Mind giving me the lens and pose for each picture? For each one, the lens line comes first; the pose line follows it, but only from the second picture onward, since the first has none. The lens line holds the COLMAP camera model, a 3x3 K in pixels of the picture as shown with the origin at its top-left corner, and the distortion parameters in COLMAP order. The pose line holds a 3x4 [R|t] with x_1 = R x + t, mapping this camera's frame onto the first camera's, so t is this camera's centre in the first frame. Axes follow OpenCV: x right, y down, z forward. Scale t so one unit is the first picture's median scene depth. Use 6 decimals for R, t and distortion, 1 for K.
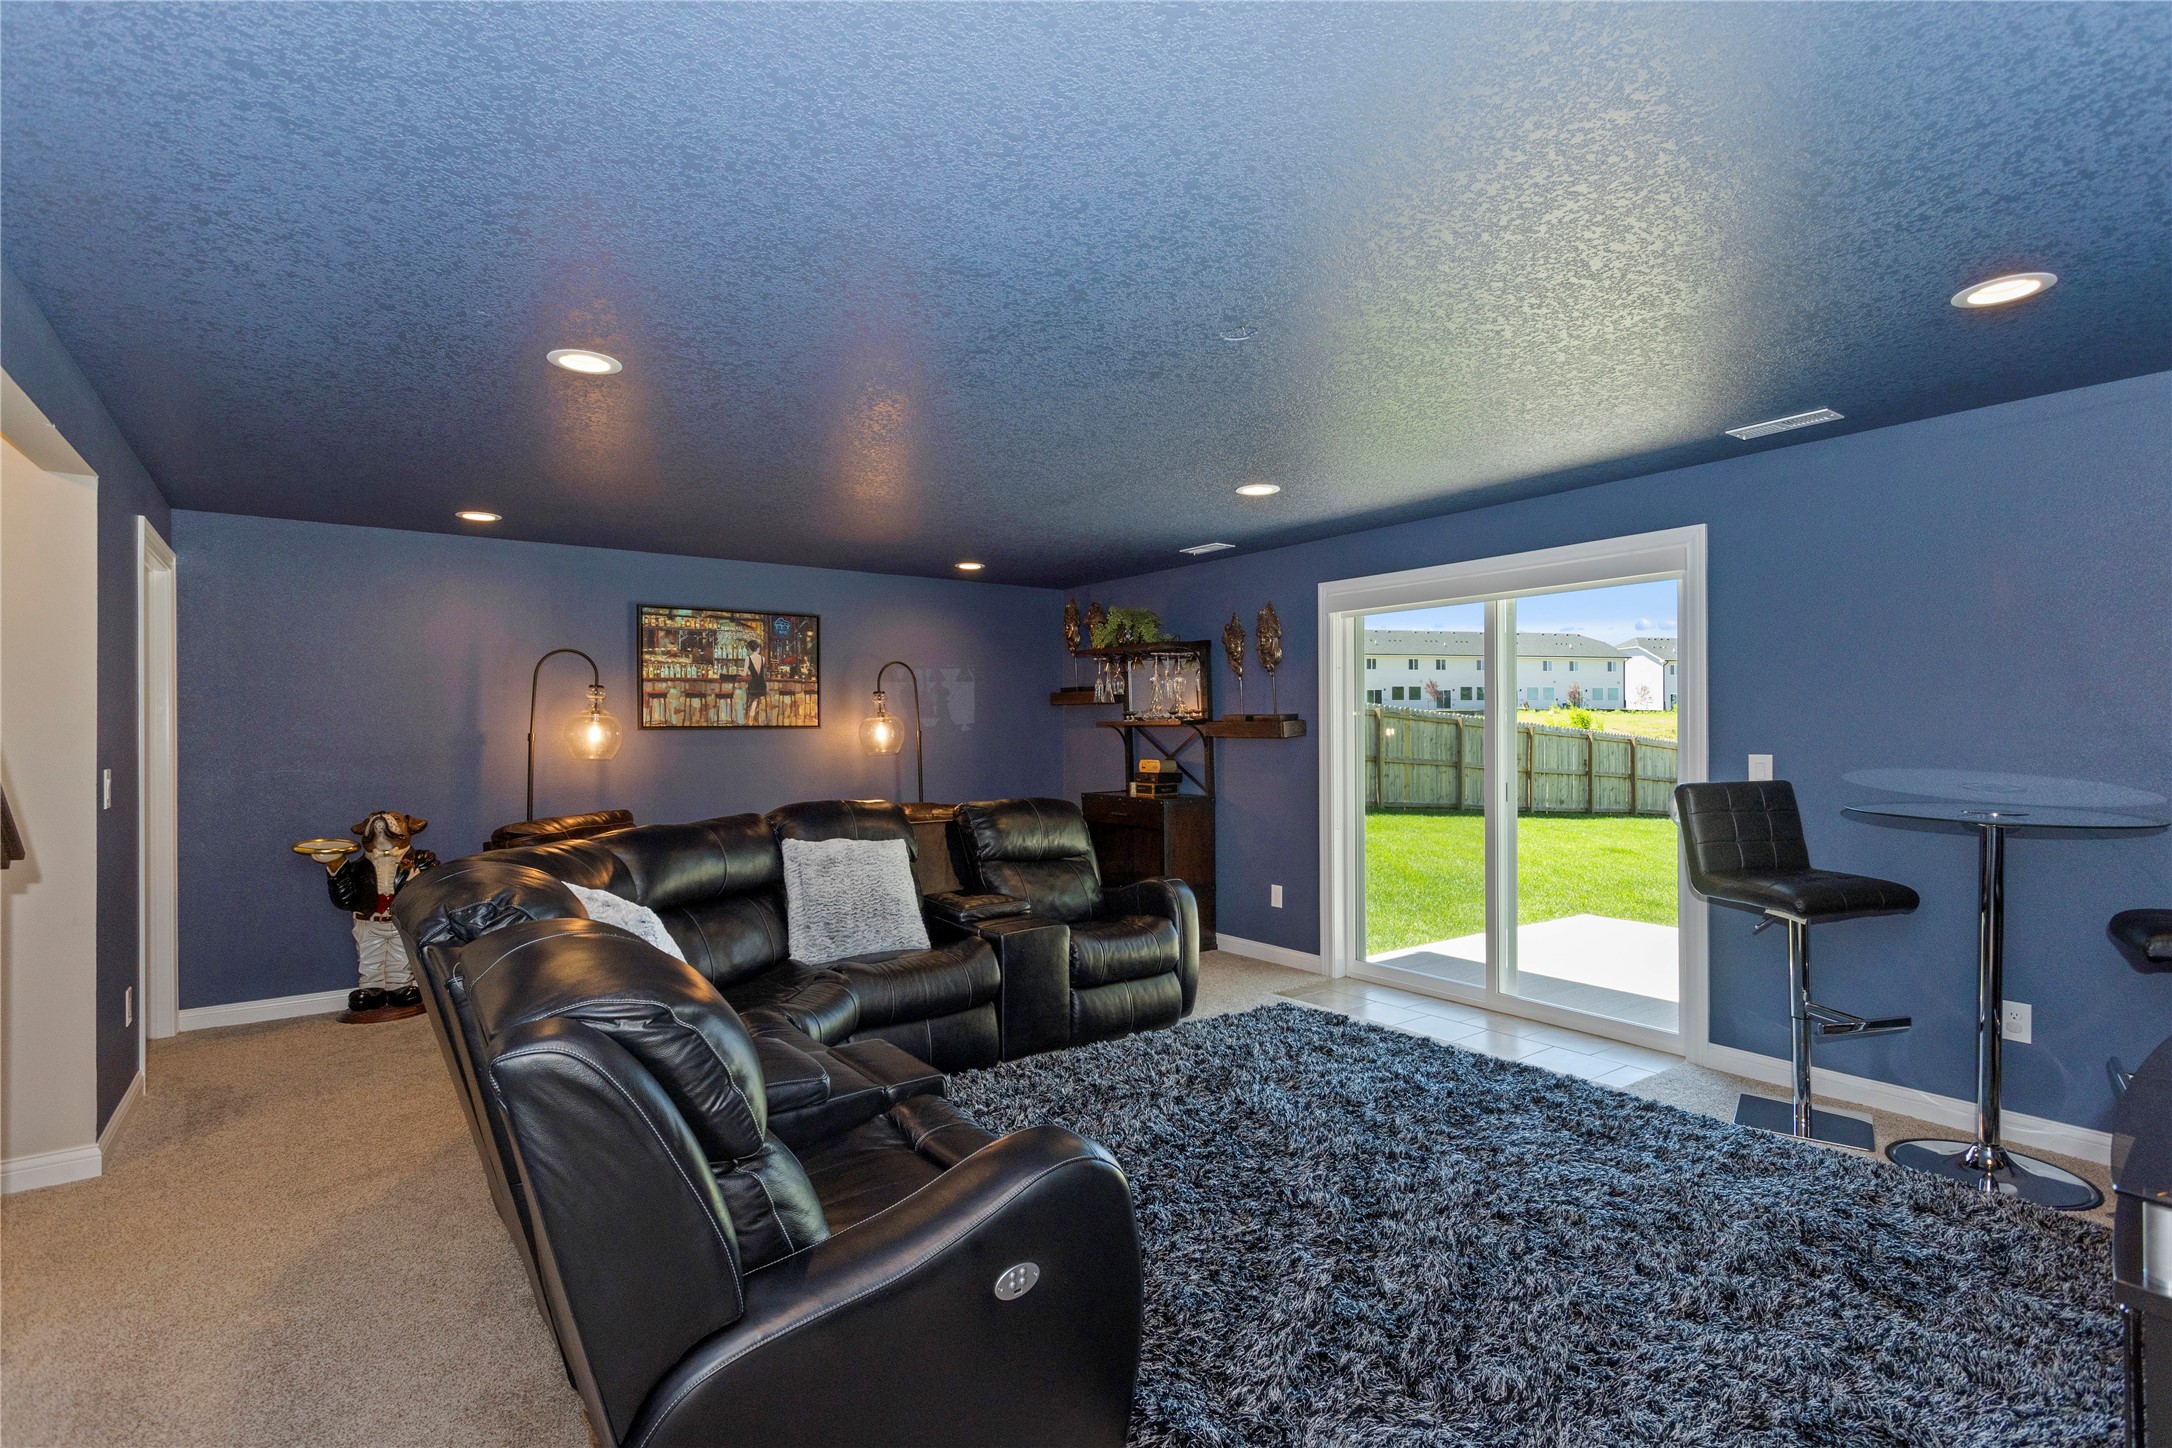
lens RADIAL K [[1035.7, 0, 1094.4], [0, 1035.7, 723.5], [0, 0, 1]] dist [0.001261, 0.000382]
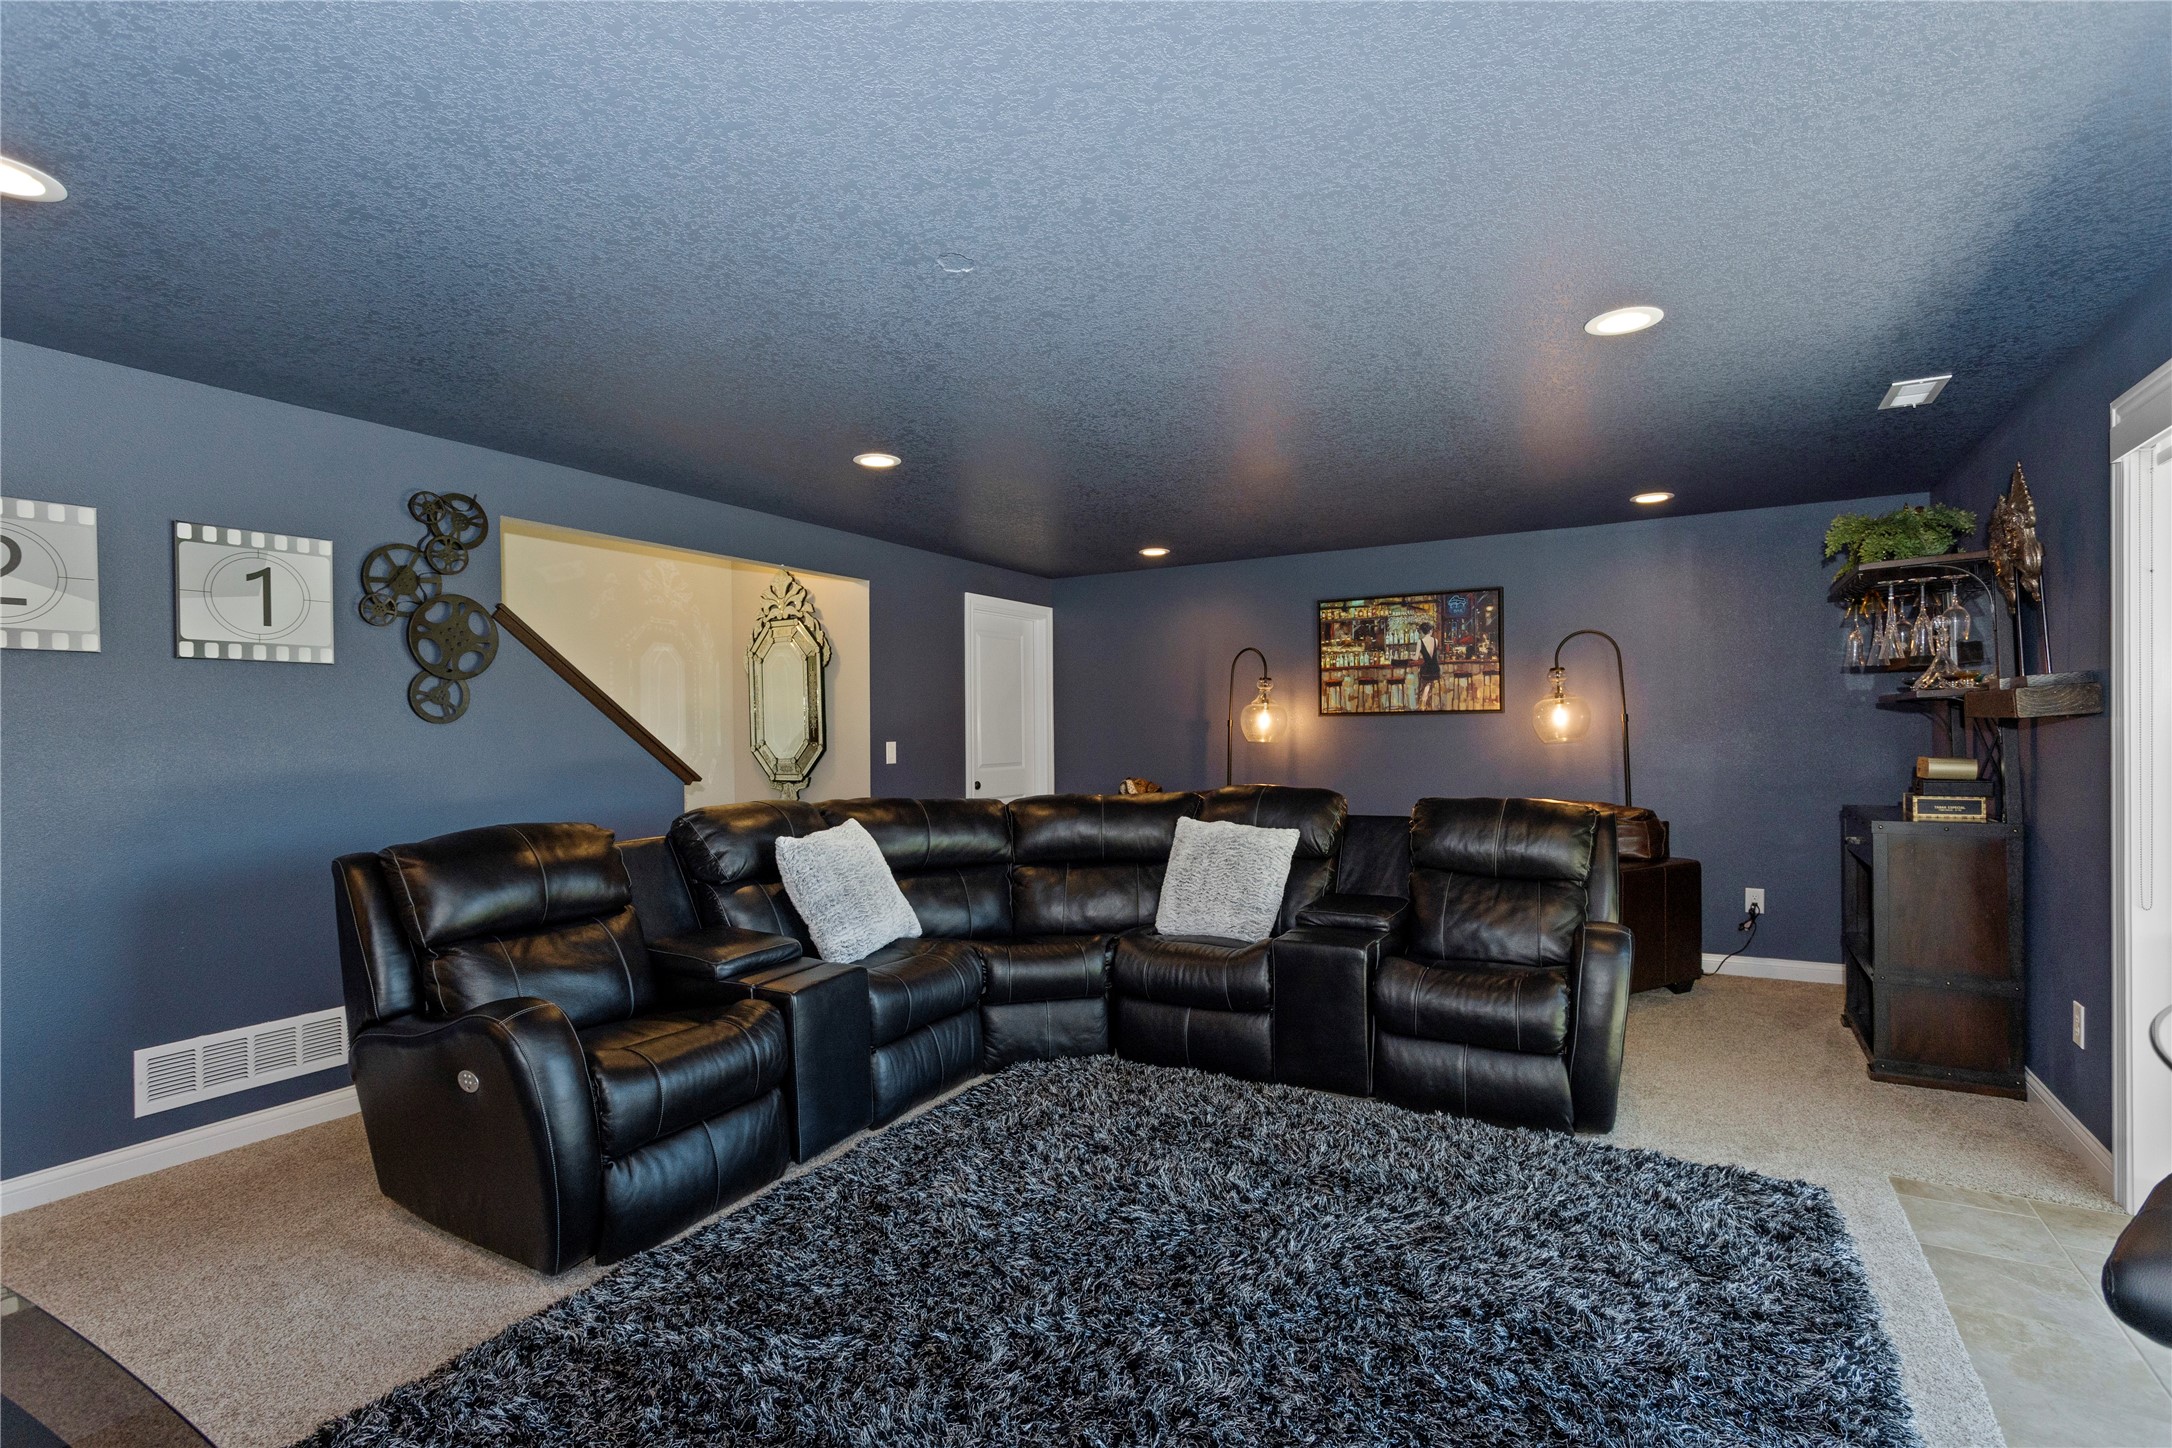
lens RADIAL K [[1035.7, 0, 1094.4], [0, 1035.7, 723.5], [0, 0, 1]] dist [0.001261, 0.000382]
pose [[0.409740, -0.006458, -0.912180, 0.437319], [0.013511, 0.999908, -0.001010, 0.011055], [0.912102, -0.011911, 0.409789, 0.325590]]
